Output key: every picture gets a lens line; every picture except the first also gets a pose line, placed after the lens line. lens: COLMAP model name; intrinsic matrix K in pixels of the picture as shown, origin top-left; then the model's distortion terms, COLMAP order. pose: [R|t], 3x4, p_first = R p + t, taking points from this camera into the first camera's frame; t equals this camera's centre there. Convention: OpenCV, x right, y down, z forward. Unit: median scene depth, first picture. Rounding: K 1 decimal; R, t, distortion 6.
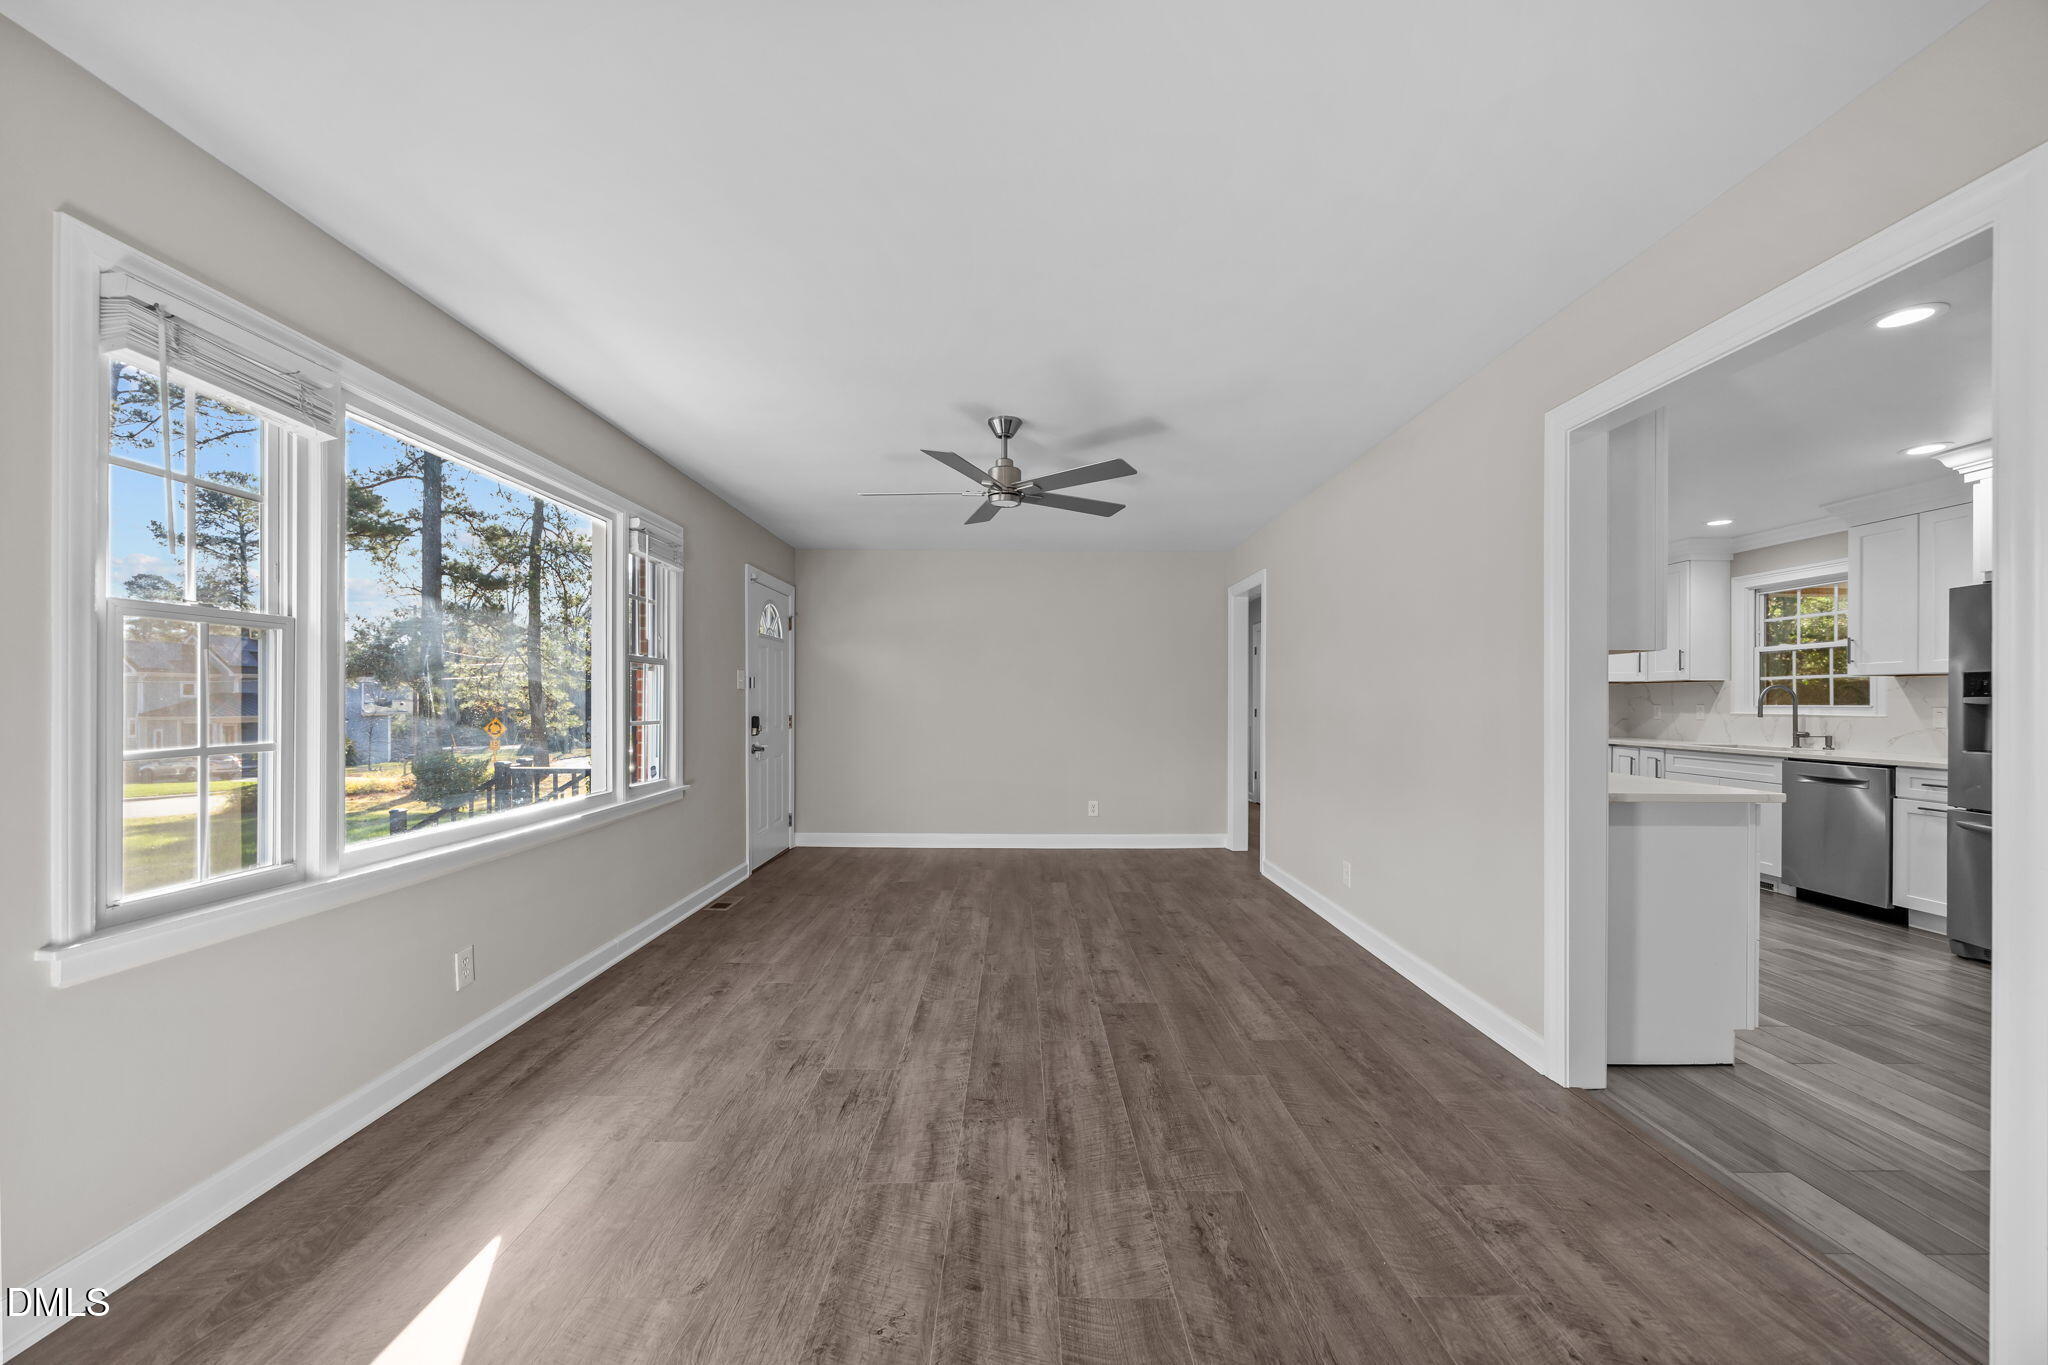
lens RADIAL K [[781.3, 0, 1026.8], [0, 781.3, 697.4], [0, 0, 1]] dist [-0.001324, 0.000252]
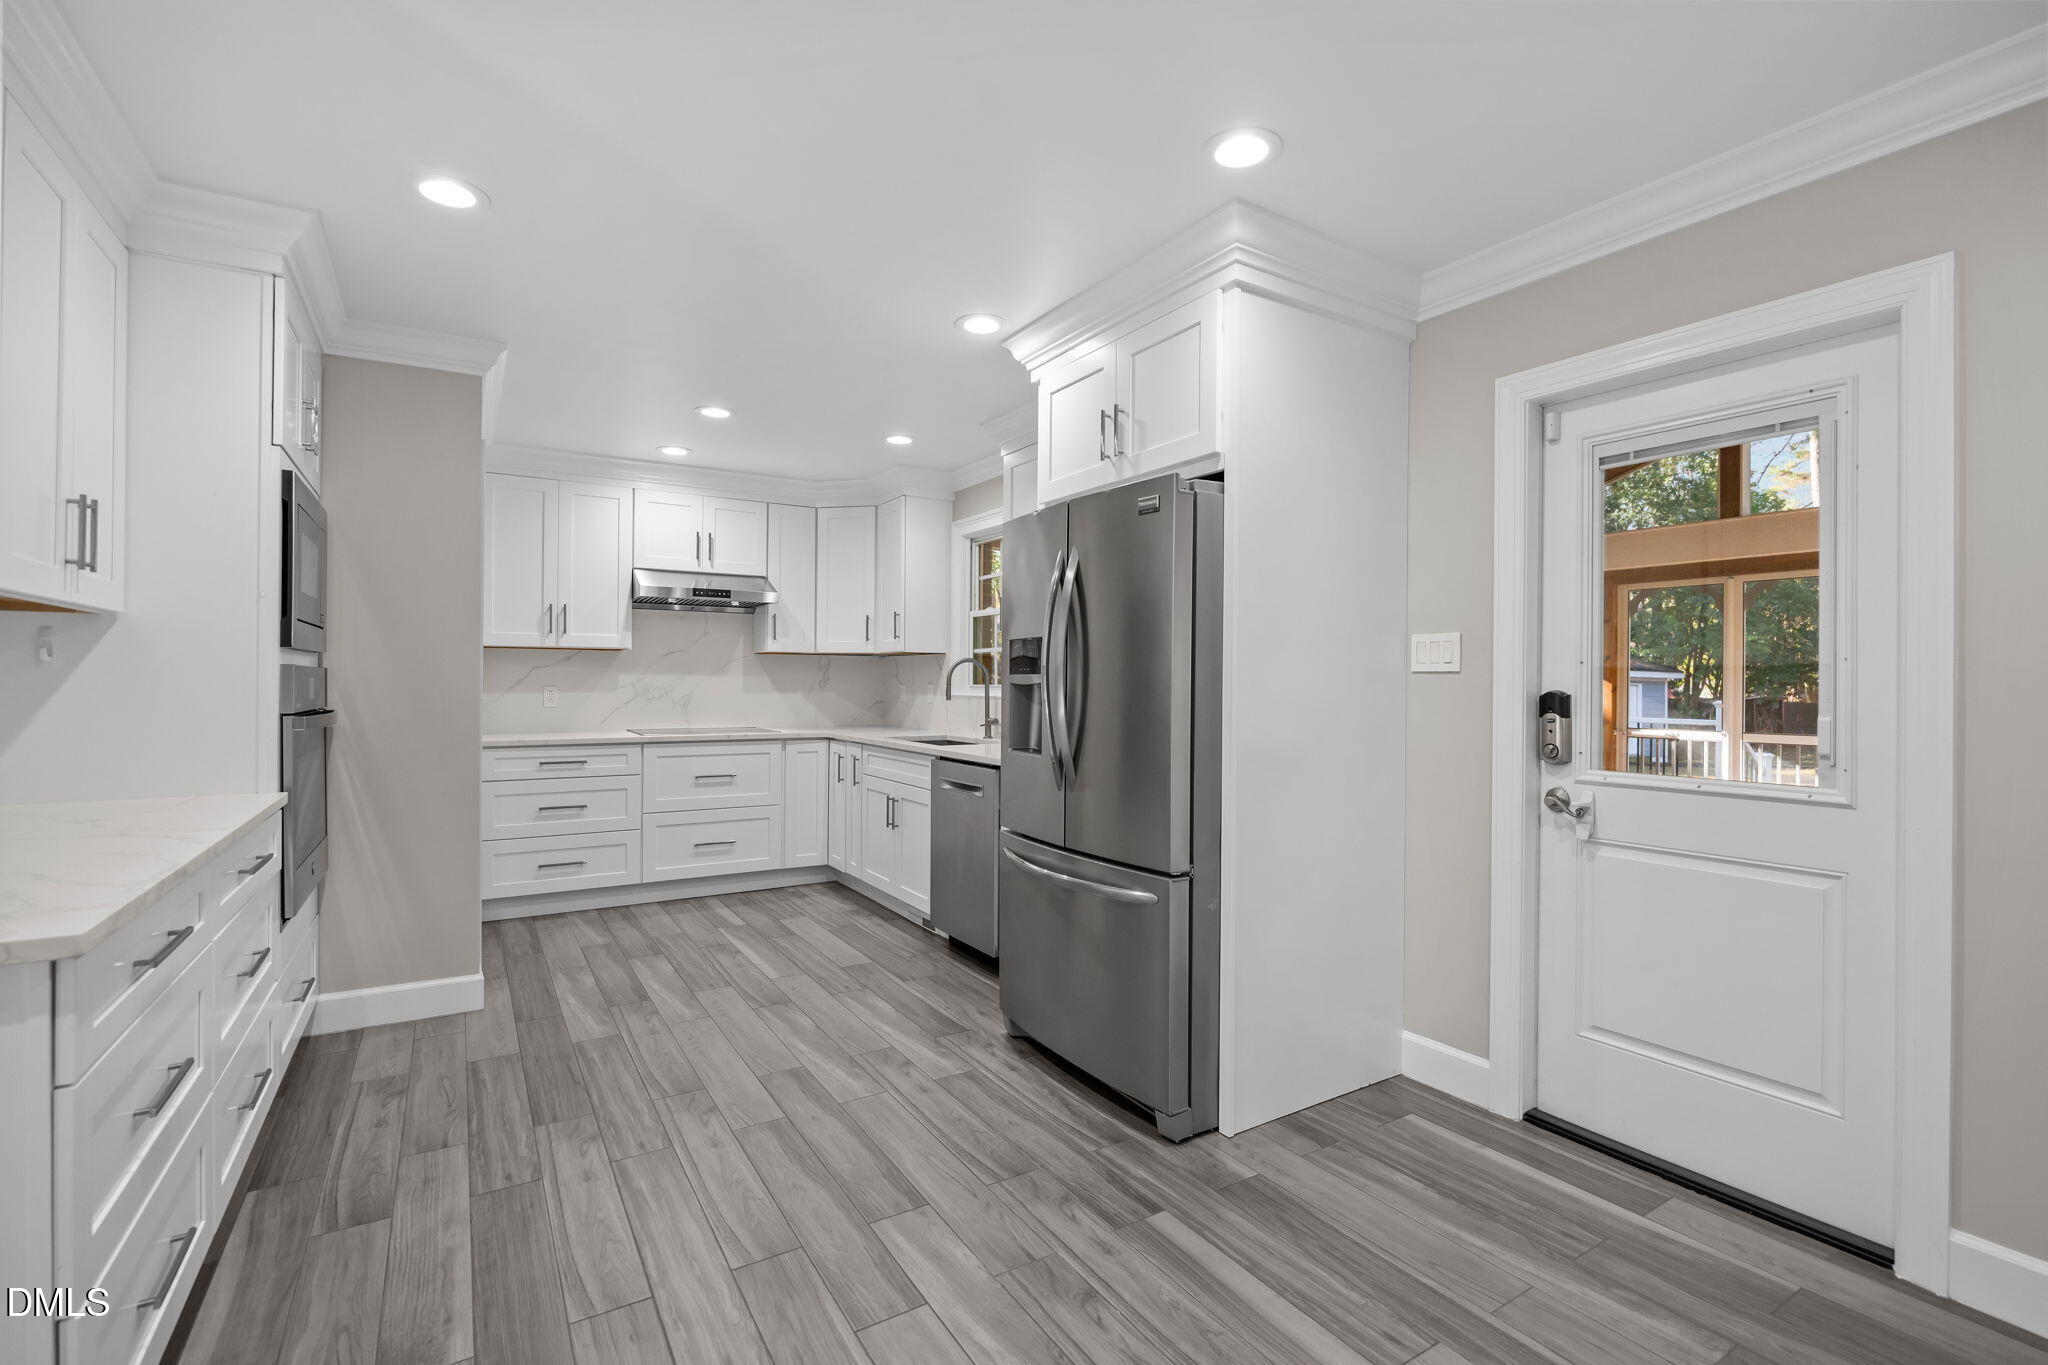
lens RADIAL K [[925.2, 0, 1021.7], [0, 925.2, 675.9], [0, 0, 1]] dist [-0.002522, -0.000494]
pose [[0.855752, 0.000538, 0.517386, 0.946787], [-0.002771, 0.999990, 0.003543, -0.003167], [-0.517379, -0.004466, 0.855745, 0.329632]]
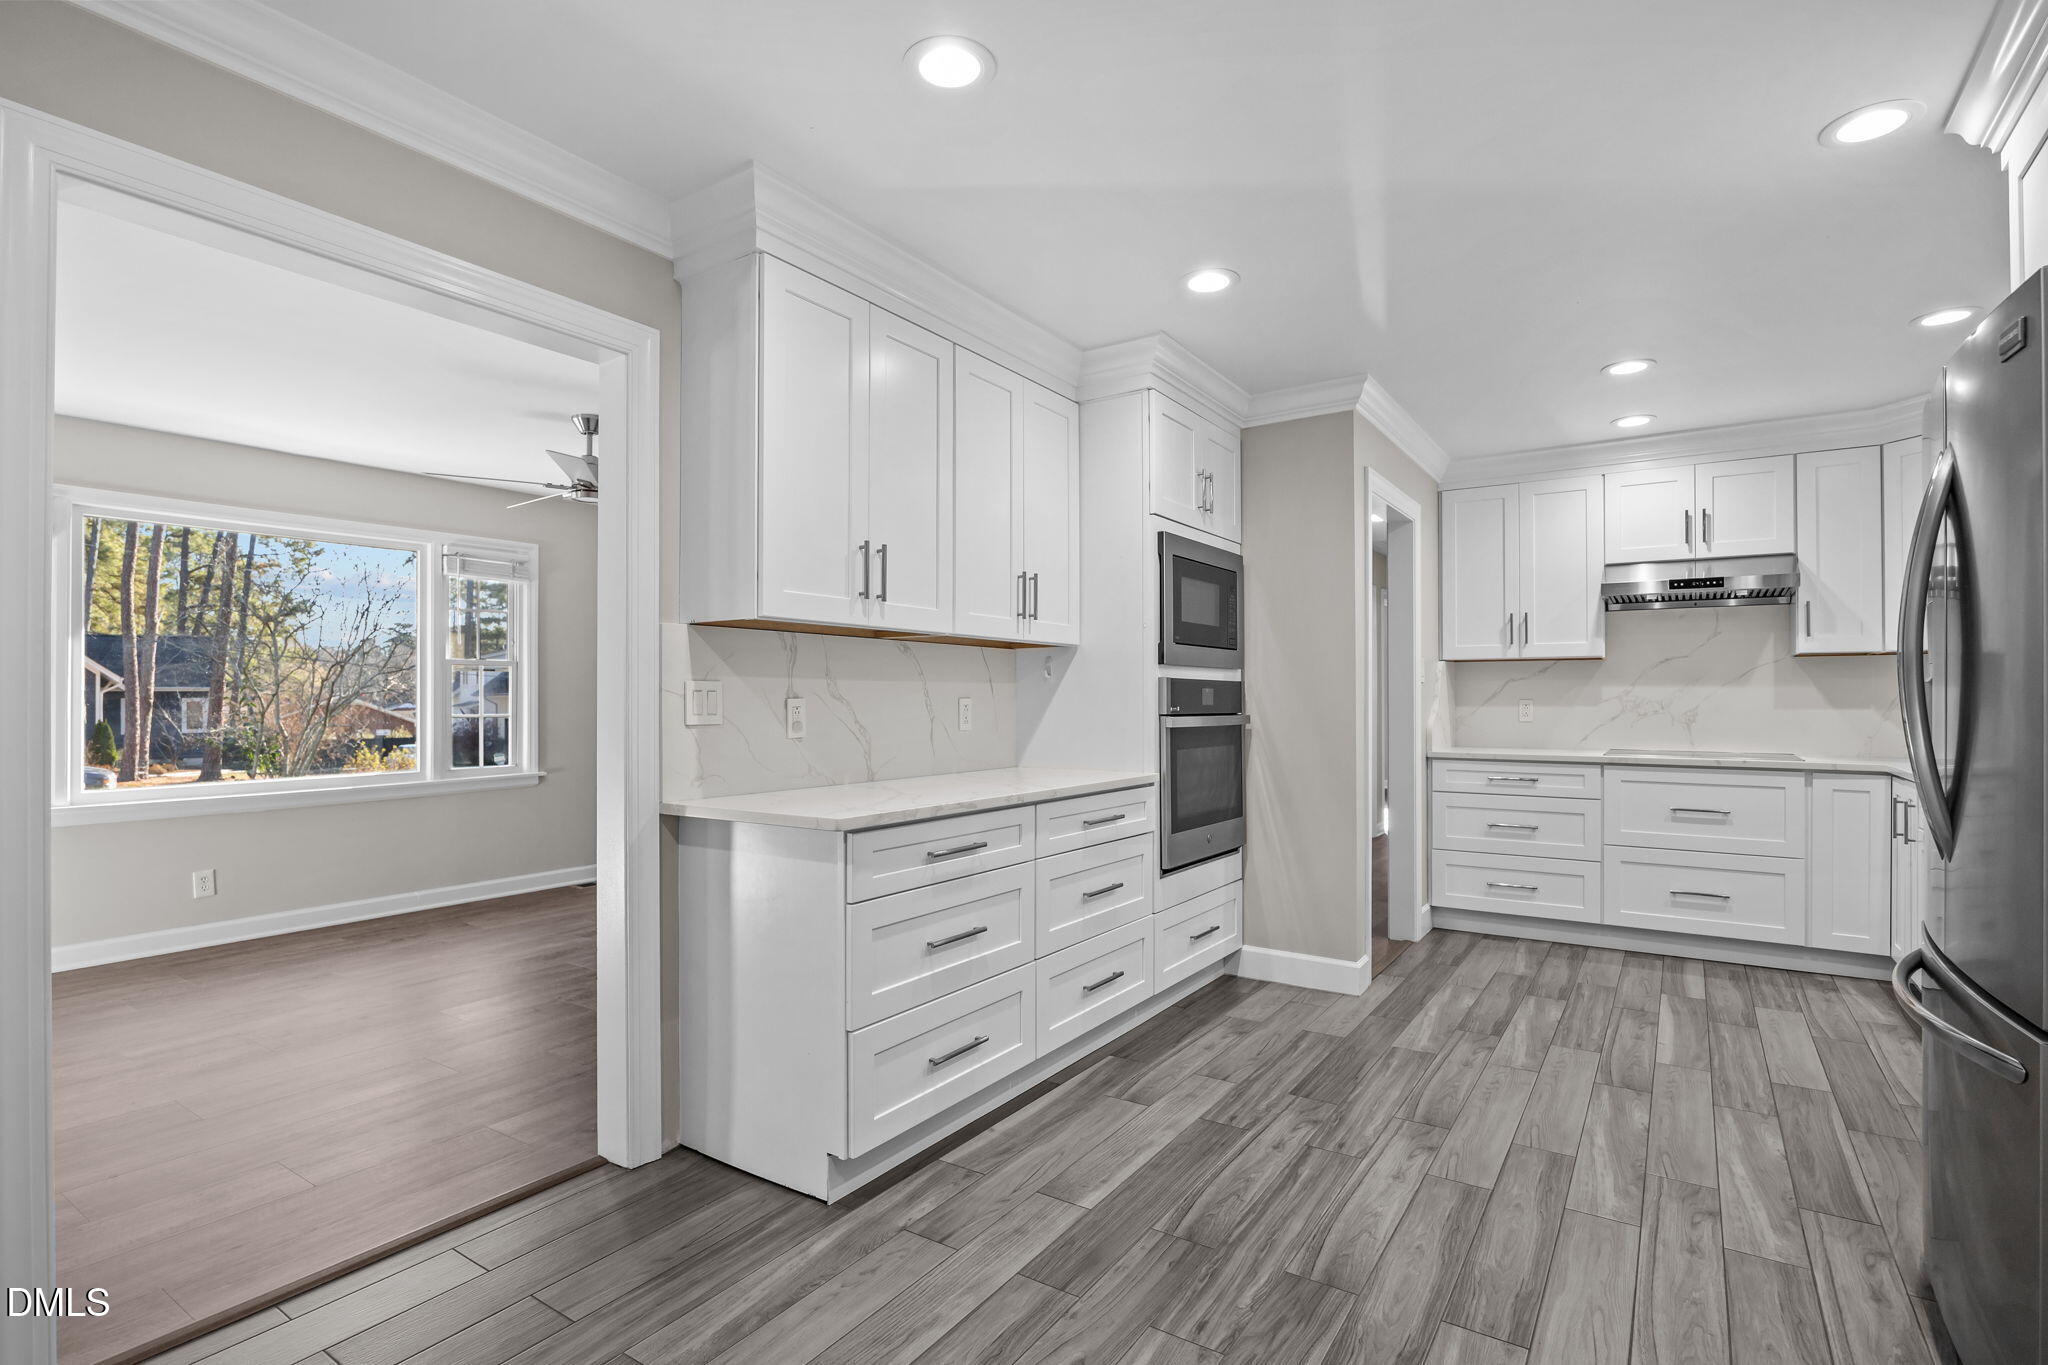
lens RADIAL K [[984.0, 0, 1029.7], [0, 984.0, 694.3], [0, 0, 1]] dist [-0.007418, -0.000123]
pose [[0.826301, -0.008470, -0.563165, 1.347020], [0.007743, 0.999963, -0.003680, 0.014687], [0.563176, -0.001320, 0.826336, 0.322225]]
